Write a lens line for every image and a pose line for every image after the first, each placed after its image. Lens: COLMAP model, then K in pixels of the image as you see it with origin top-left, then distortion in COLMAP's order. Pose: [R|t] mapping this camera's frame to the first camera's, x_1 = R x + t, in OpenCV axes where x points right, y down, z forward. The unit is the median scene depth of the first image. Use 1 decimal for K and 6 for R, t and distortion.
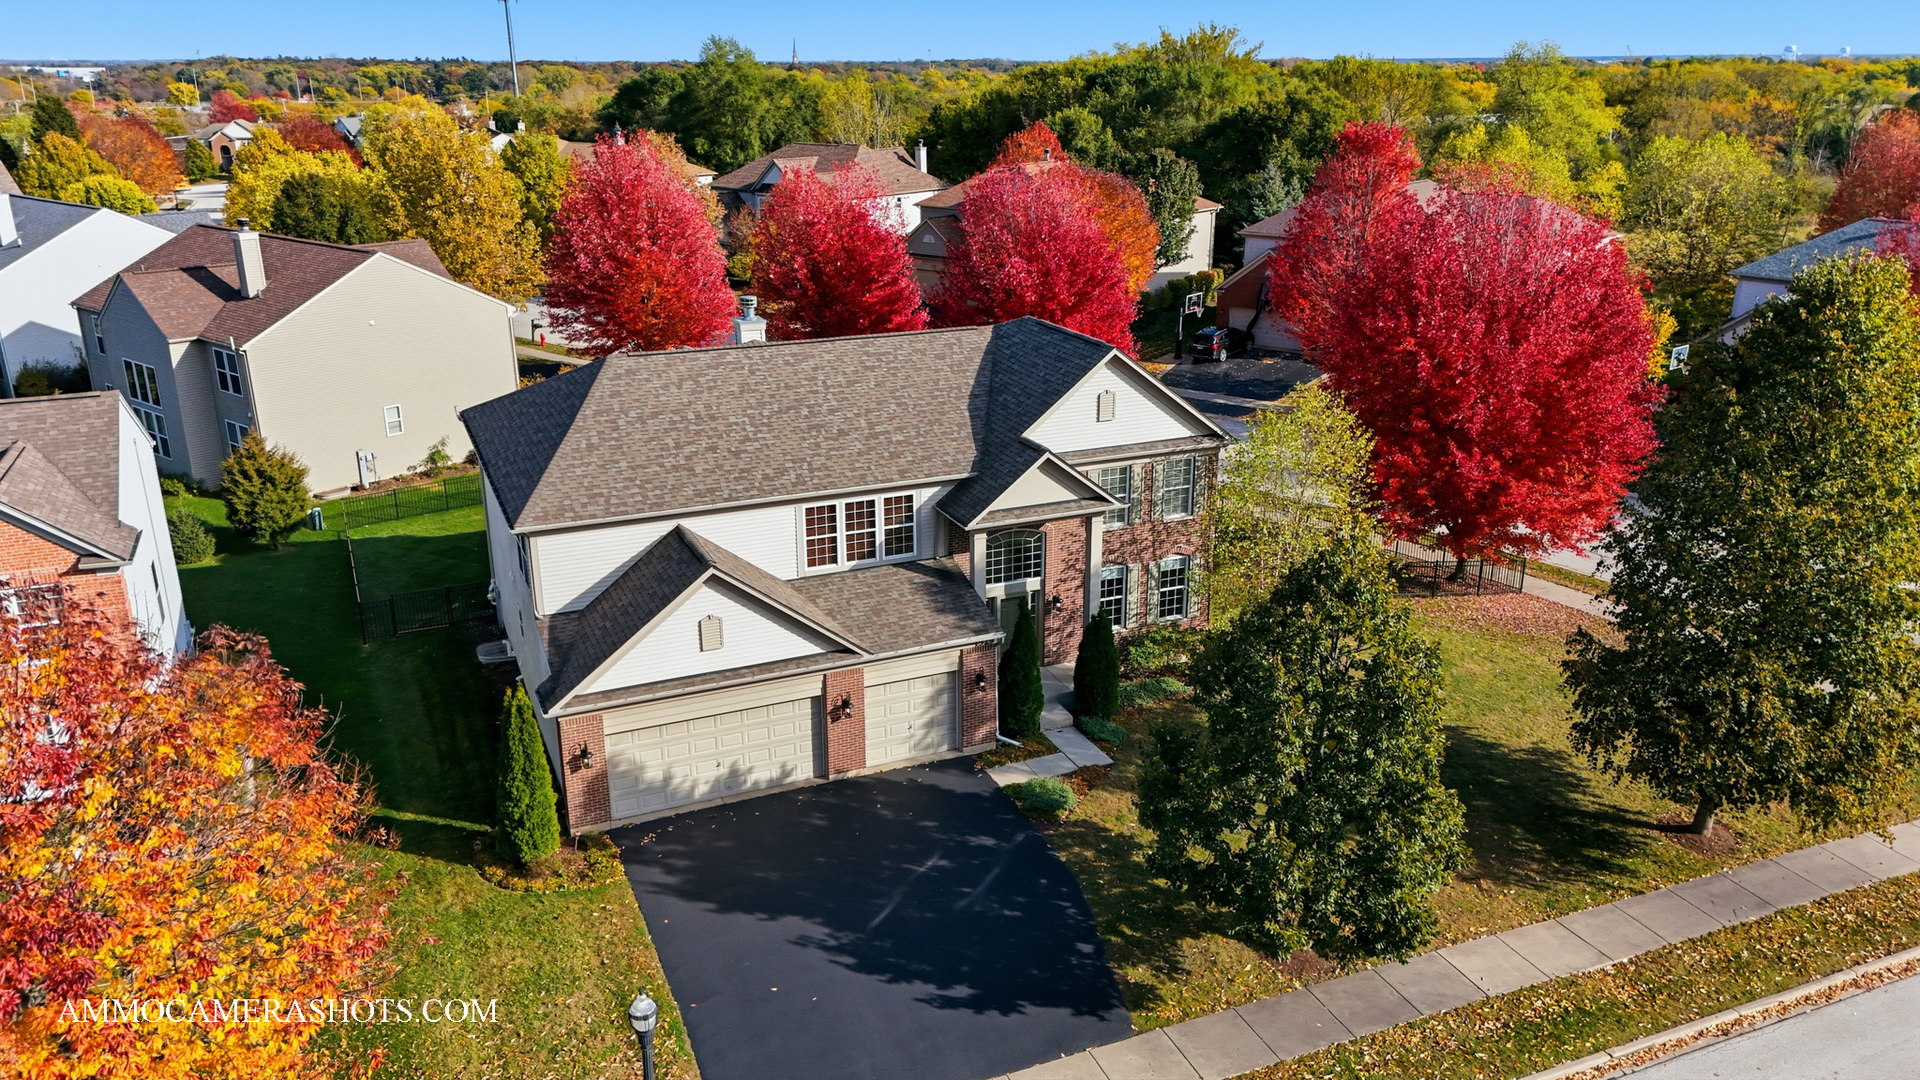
lens RADIAL K [[1378.2, 0, 965.3], [0, 1378.2, 523.9], [0, 0, 1]] dist [0.046115, -0.008528]
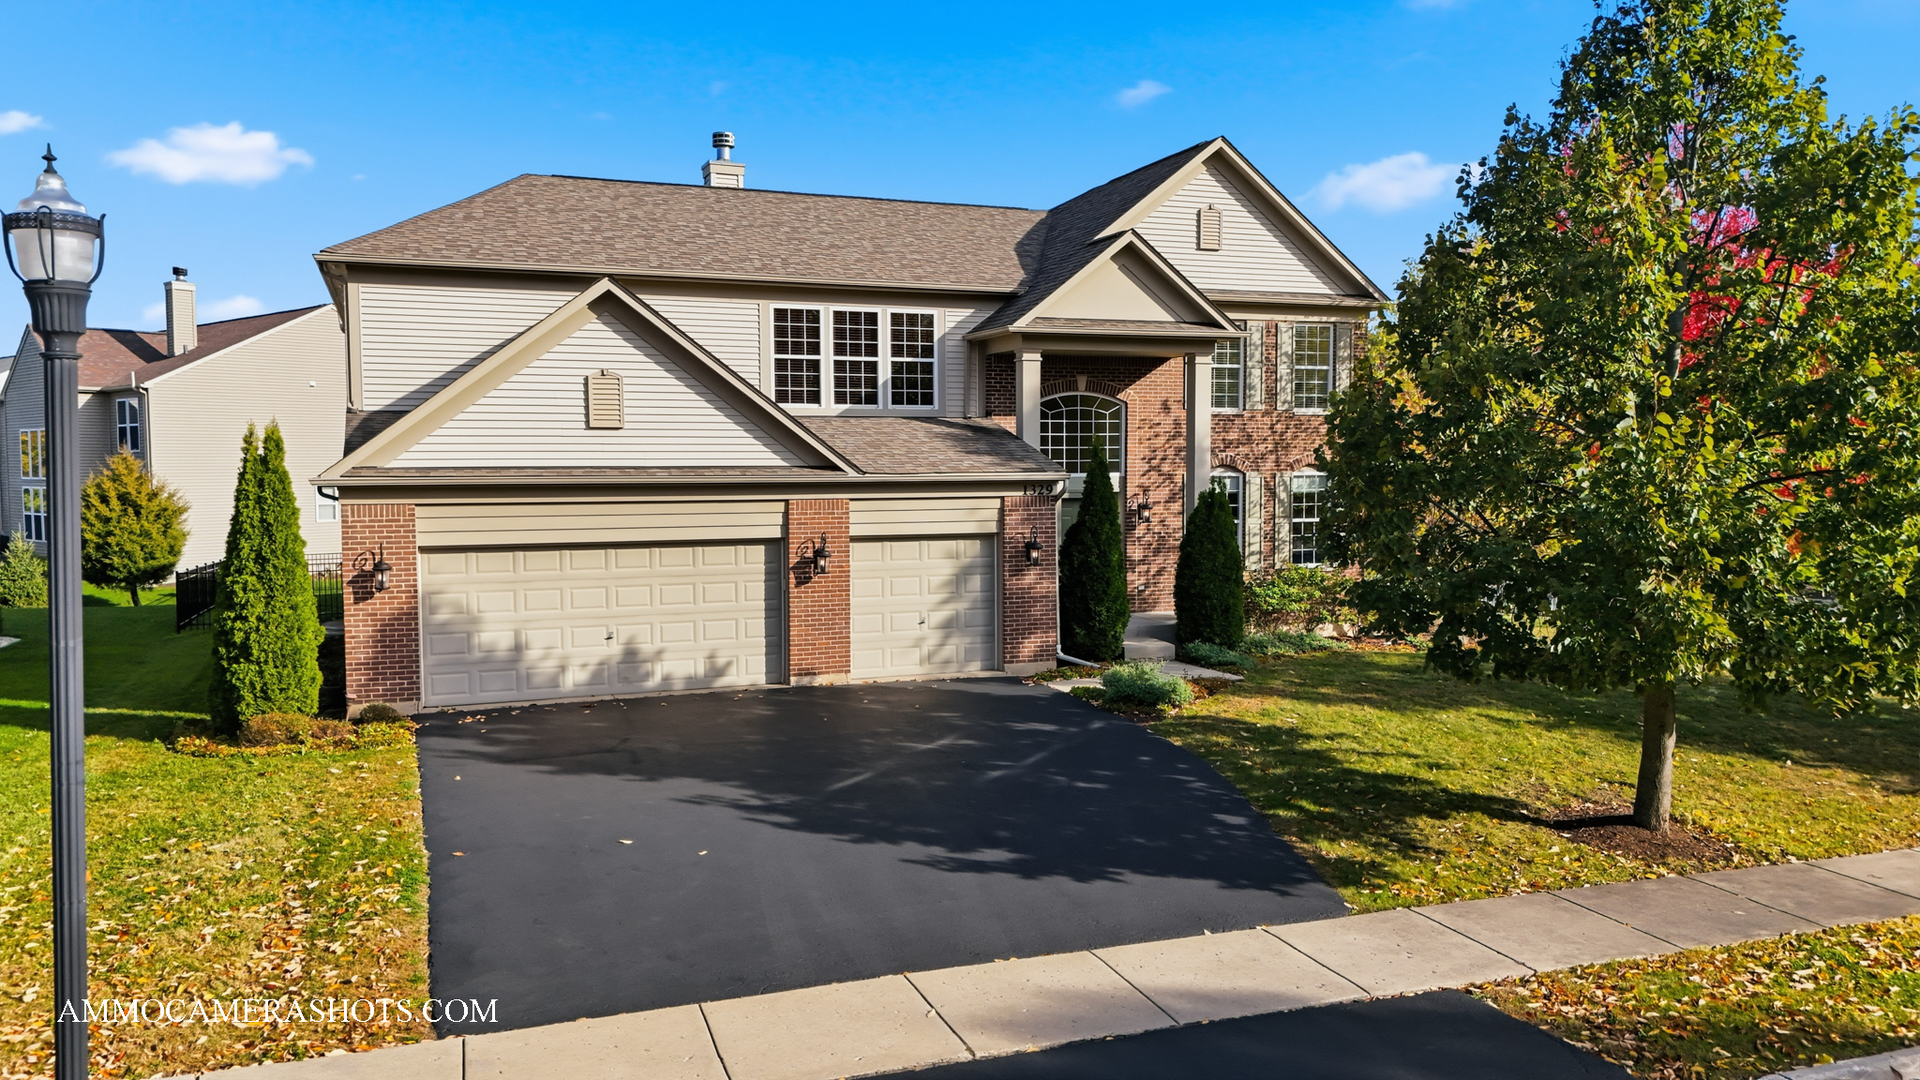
lens RADIAL K [[1378.2, 0, 957.0], [0, 1378.2, 549.8], [0, 0, 1]] dist [0.046115, -0.008528]
pose [[0.999040, 0.001904, -0.043756, 0.004363], [-0.013260, 0.965318, -0.260739, 0.278515], [0.041742, 0.261069, 0.964417, 0.373928]]
